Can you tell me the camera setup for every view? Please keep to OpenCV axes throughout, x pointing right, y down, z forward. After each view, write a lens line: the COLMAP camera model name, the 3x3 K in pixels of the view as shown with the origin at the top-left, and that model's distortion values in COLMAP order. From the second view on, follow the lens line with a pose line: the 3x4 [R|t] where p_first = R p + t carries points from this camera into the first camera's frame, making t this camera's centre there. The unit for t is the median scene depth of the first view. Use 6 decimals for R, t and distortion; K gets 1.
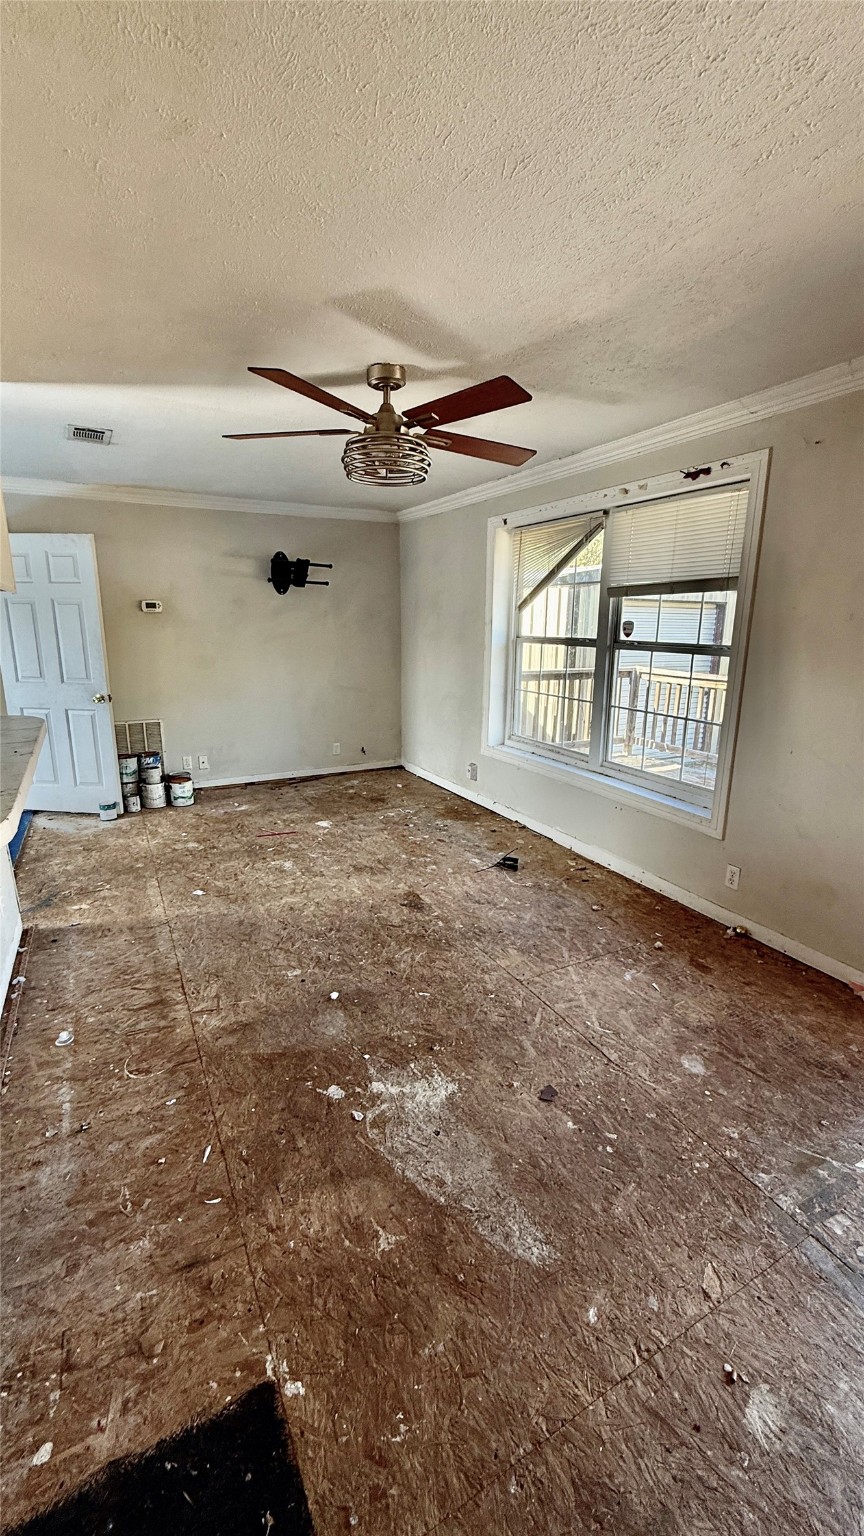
lens RADIAL K [[611.4, 0, 430.7], [0, 611.4, 764.7], [0, 0, 1]] dist [-0.000432, -0.000112]
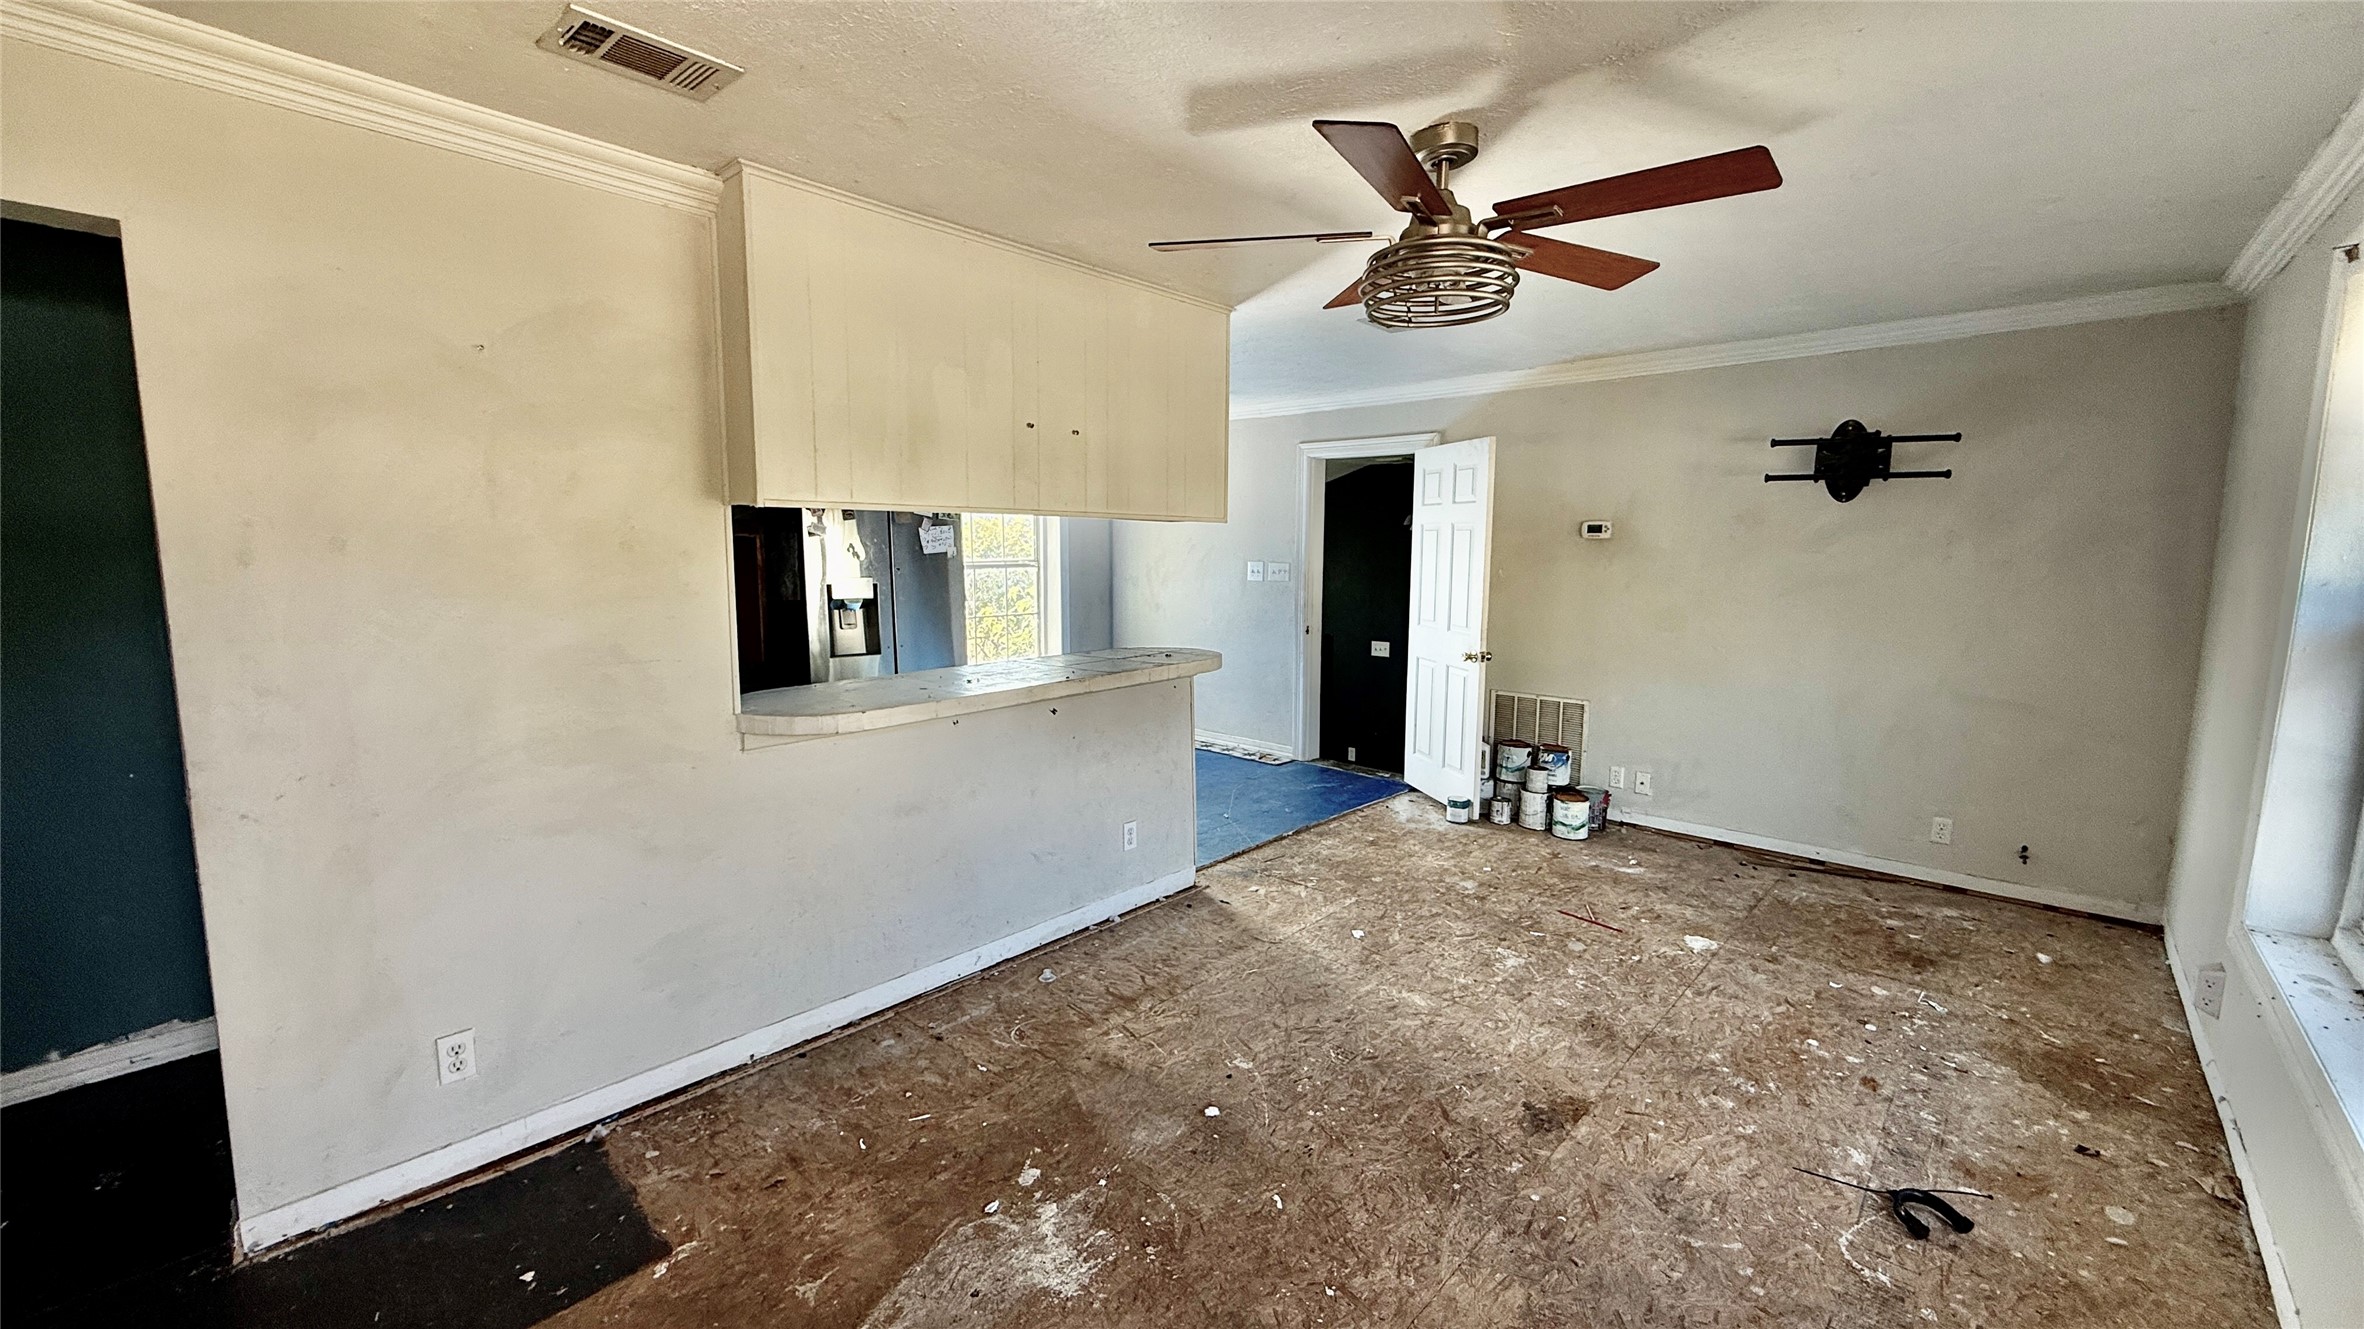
lens RADIAL K [[940.9, 0, 1174.7], [0, 940.9, 662.0], [0, 0, 1]] dist [-0.000432, -0.000112]
pose [[0.324603, 0.113088, -0.939065, 0.424918], [-0.218032, 0.975035, 0.042053, -0.074885], [0.920378, 0.191095, 0.341156, 0.308155]]
